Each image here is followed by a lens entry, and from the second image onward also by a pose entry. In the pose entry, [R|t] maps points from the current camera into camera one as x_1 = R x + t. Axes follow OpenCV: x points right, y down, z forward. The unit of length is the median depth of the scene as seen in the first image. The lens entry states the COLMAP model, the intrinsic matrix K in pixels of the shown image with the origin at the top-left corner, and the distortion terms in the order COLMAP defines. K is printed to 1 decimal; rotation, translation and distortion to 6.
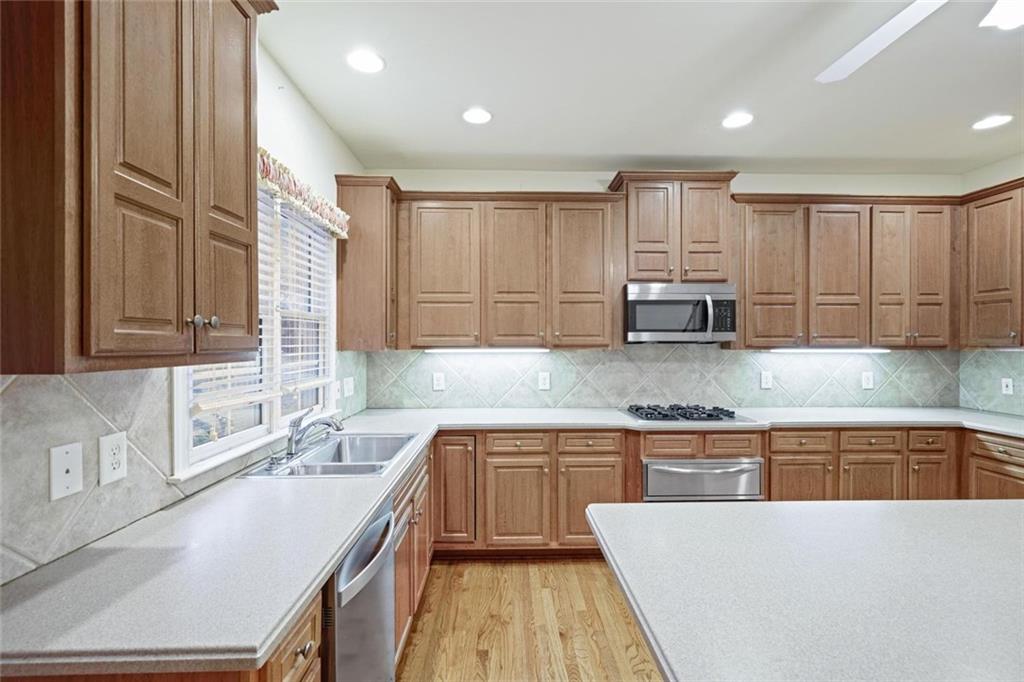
lens RADIAL K [[463.9, 0, 514.1], [0, 463.9, 343.3], [0, 0, 1]] dist [-0.002188, -0.001962]
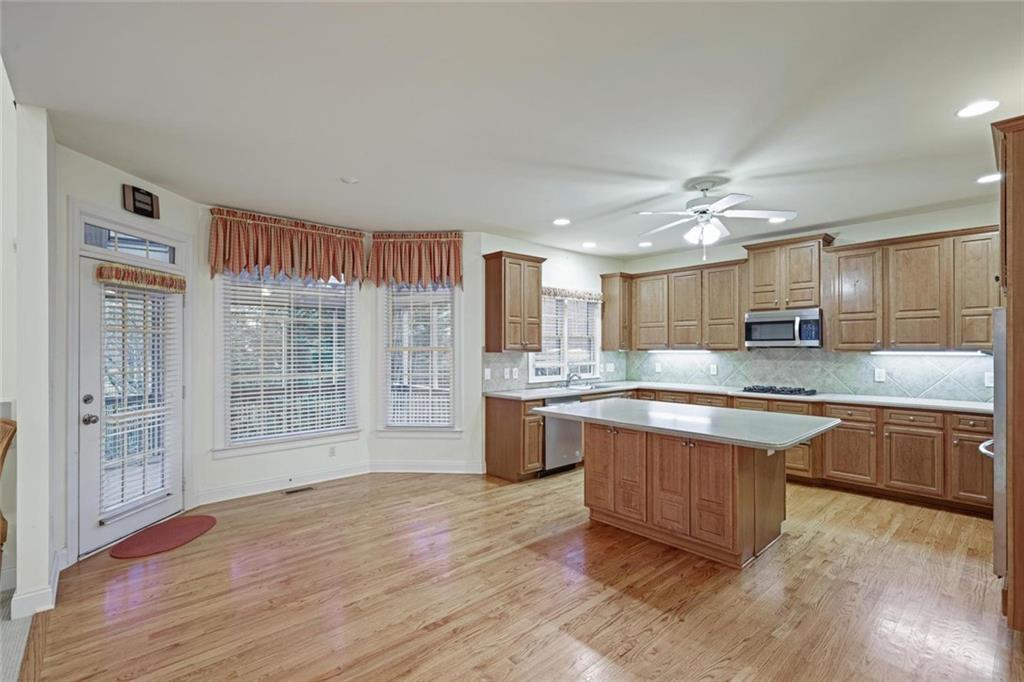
lens RADIAL K [[463.9, 0, 505.5], [0, 463.9, 344.8], [0, 0, 1]] dist [-0.002188, -0.001962]
pose [[0.639163, -0.005554, -0.769051, 0.963532], [-0.000315, 0.999972, -0.007484, 0.002686], [0.769071, 0.005026, 0.639143, -0.741009]]
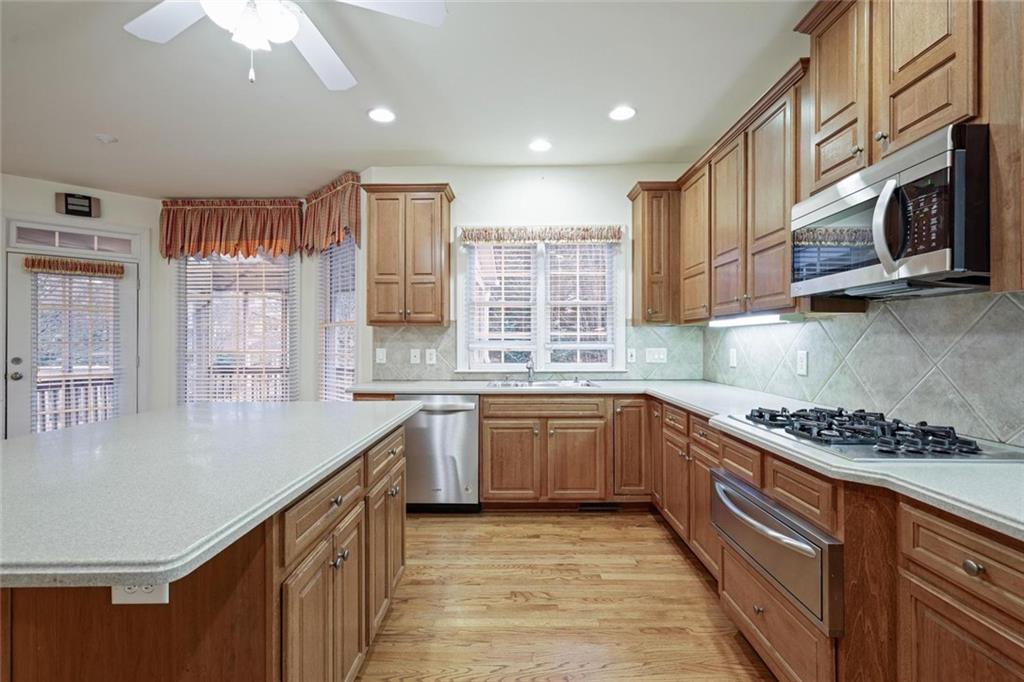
lens RADIAL K [[463.9, 0, 503.2], [0, 463.9, 338.6], [0, 0, 1]] dist [-0.002188, -0.001962]
pose [[-0.049223, -0.003842, -0.998780, 0.860529], [-0.001802, 0.999991, -0.003758, 0.051872], [0.998786, 0.001614, -0.049229, 0.625647]]
